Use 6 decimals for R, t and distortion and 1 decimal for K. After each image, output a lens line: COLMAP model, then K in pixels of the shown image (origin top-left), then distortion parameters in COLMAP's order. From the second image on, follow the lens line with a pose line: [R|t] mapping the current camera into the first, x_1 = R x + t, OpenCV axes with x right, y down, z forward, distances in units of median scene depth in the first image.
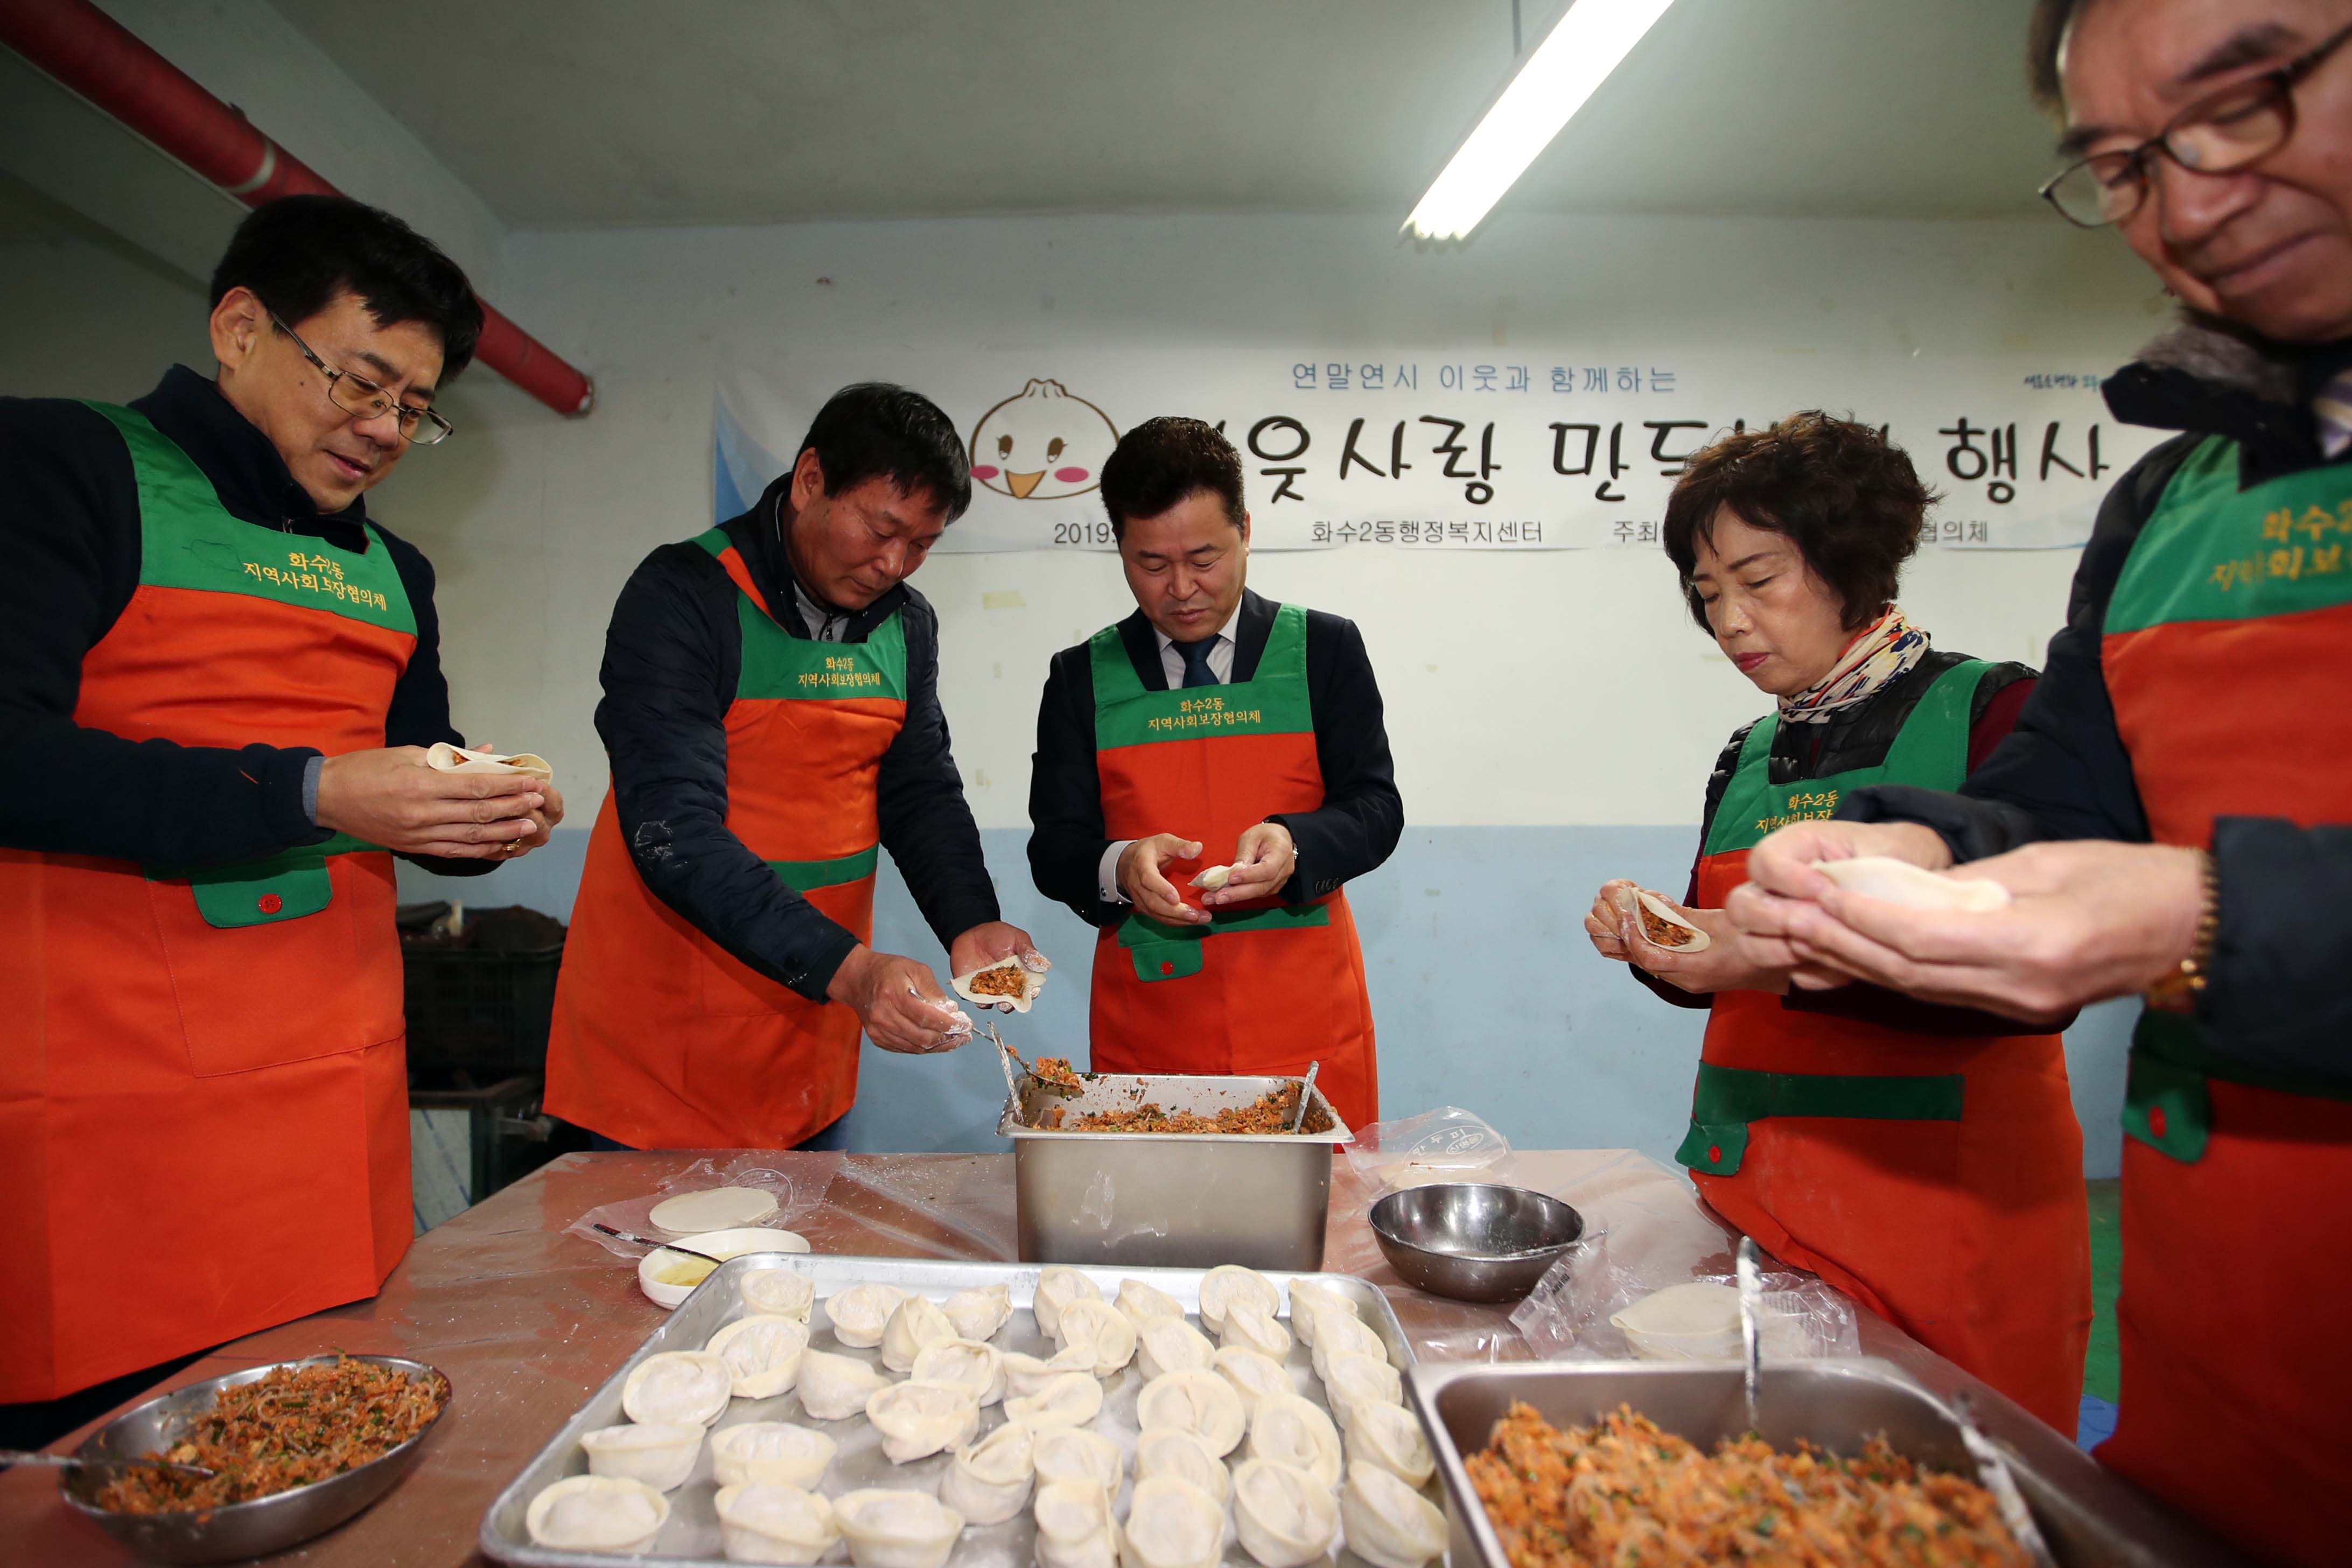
lens RADIAL K [[1134.7, 0, 1169.2], [0, 1134.7, 771.1], [0, 0, 1]] dist [-0.046383, 0.023029]
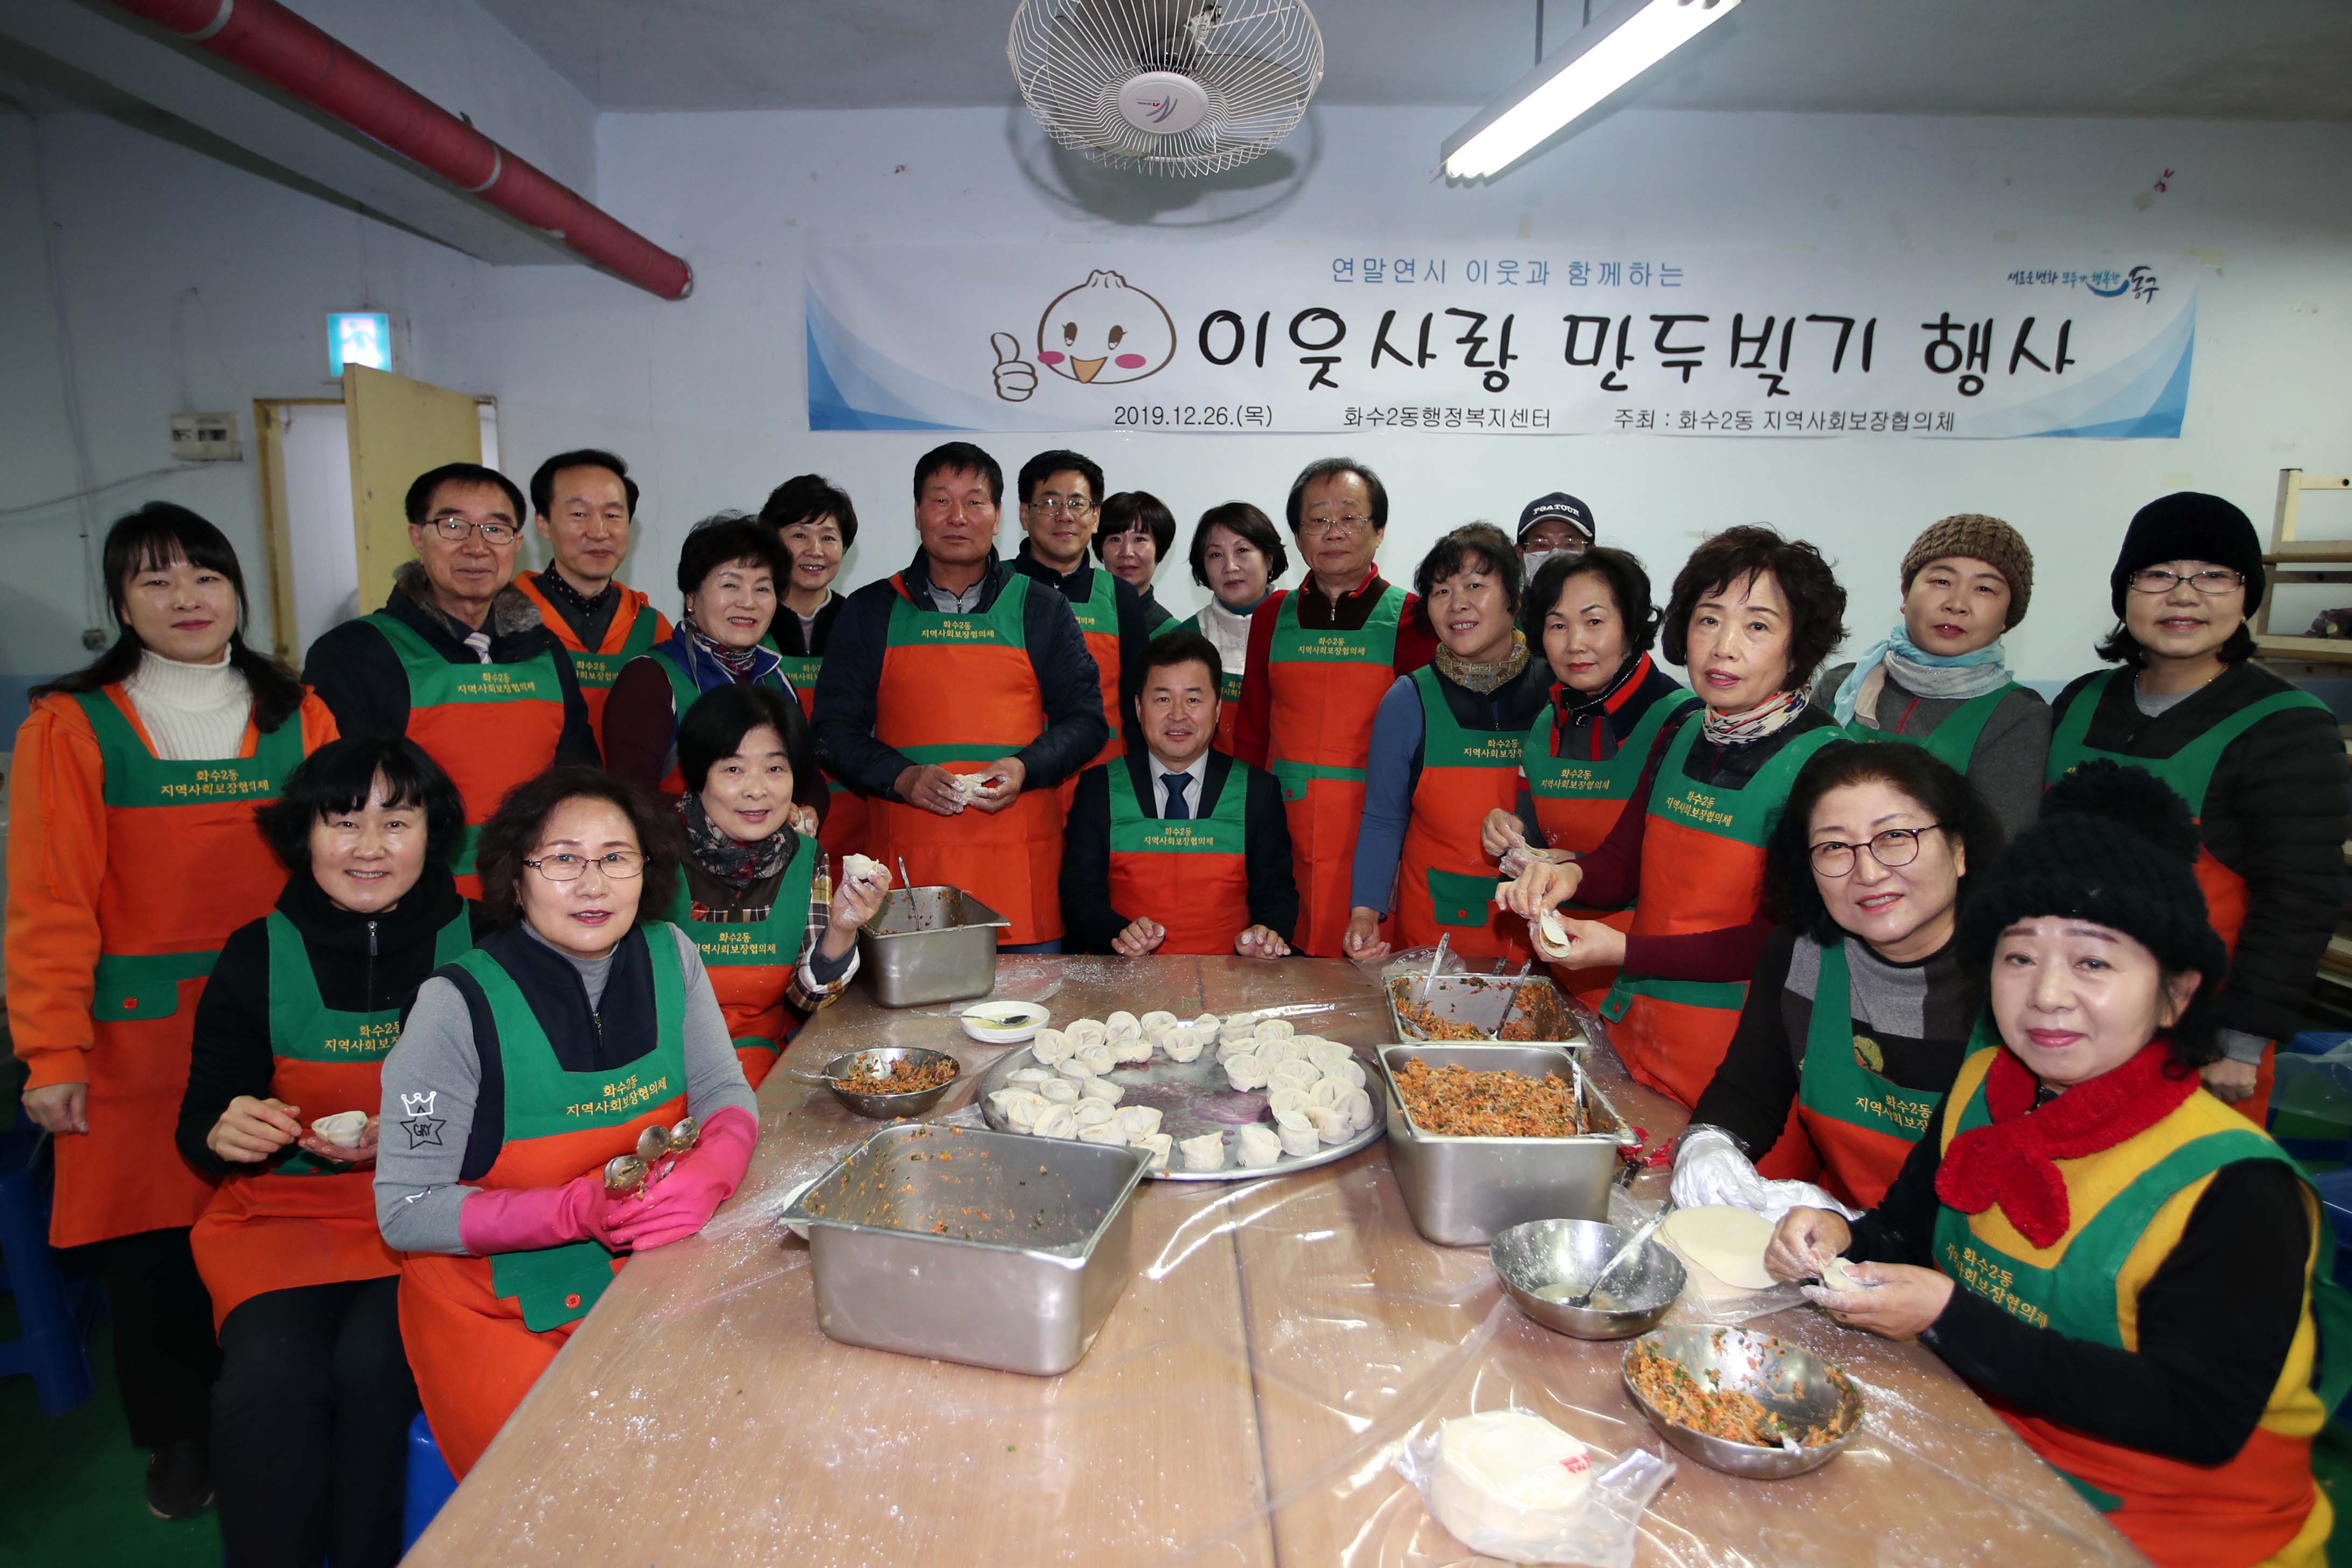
lens RADIAL K [[1271.1, 0, 1183.3], [0, 1271.1, 740.6], [0, 0, 1]] dist [-0.004700, 0.000288]
pose [[0.999831, 0.011321, 0.014513, -0.120798], [-0.013657, 0.984913, 0.172512, -0.278986], [-0.012341, -0.172681, 0.984900, -0.737832]]
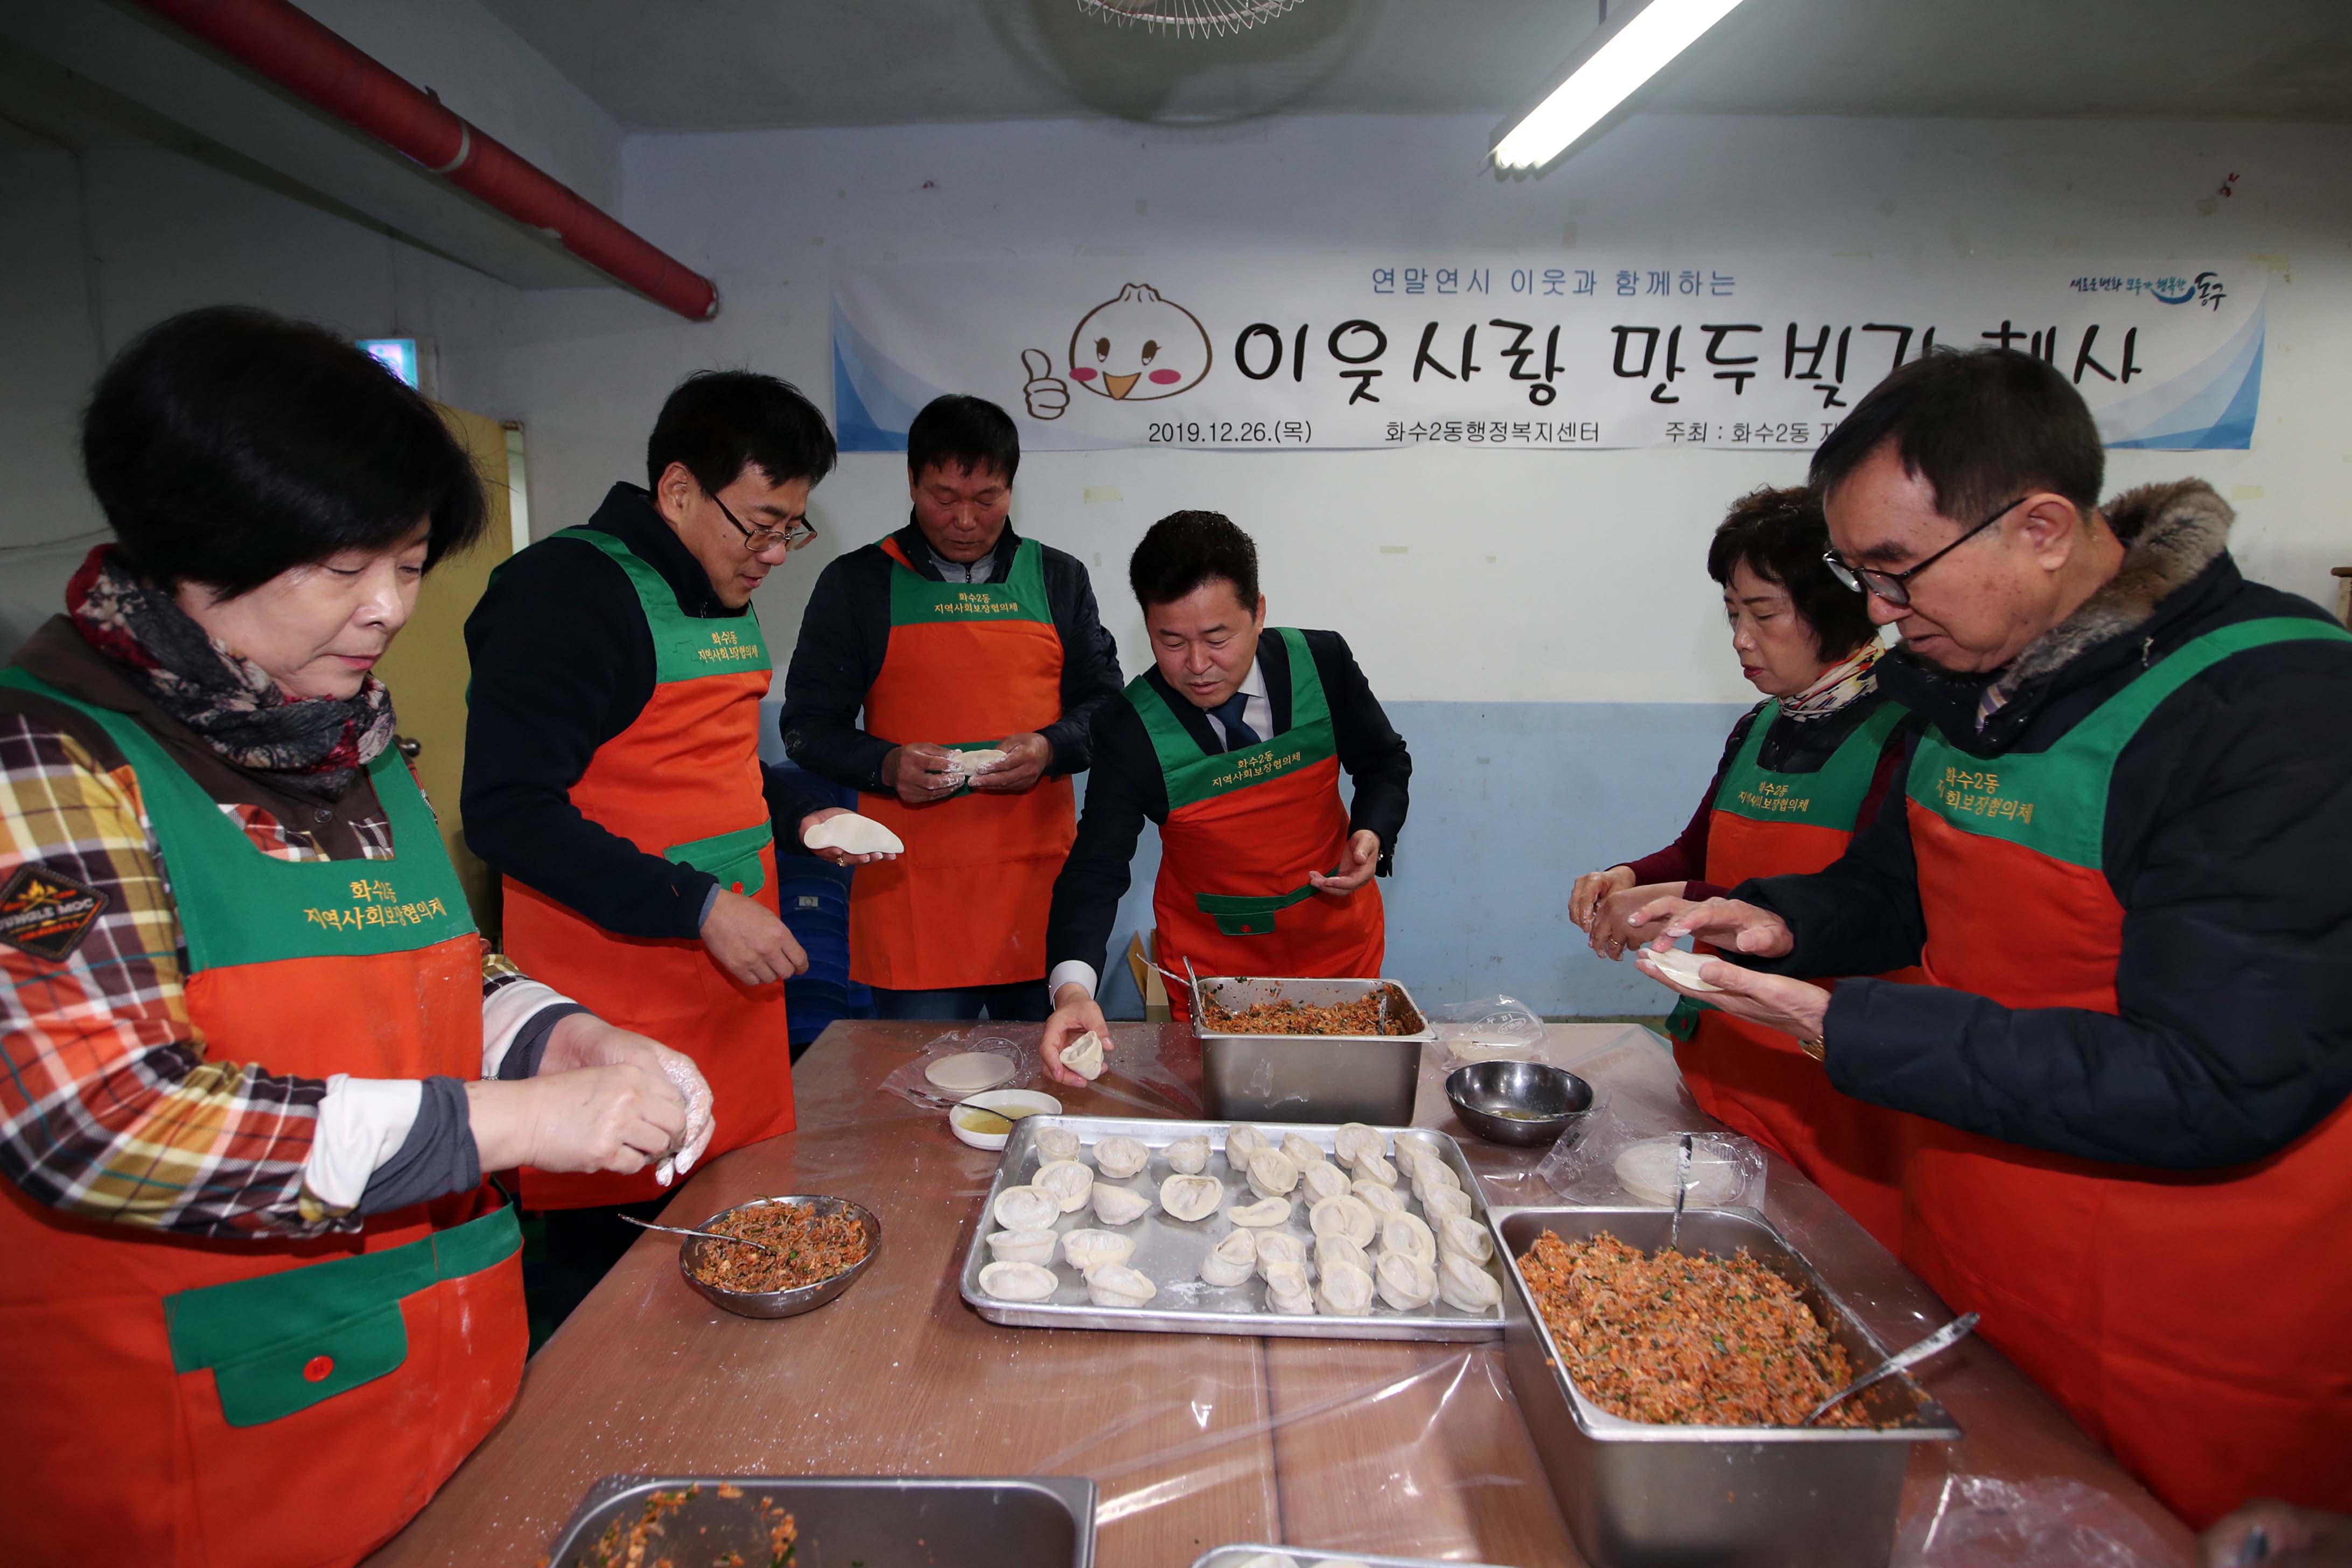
lens RADIAL K [[1122.7, 0, 1203.0], [0, 1122.7, 746.9], [0, 0, 1]] dist [-0.033375, 0.015756]
pose [[0.999939, 0.006301, -0.009106, -0.094722], [-0.004818, 0.987968, 0.154584, -0.196907], [0.009970, -0.154530, 0.987938, -0.272797]]
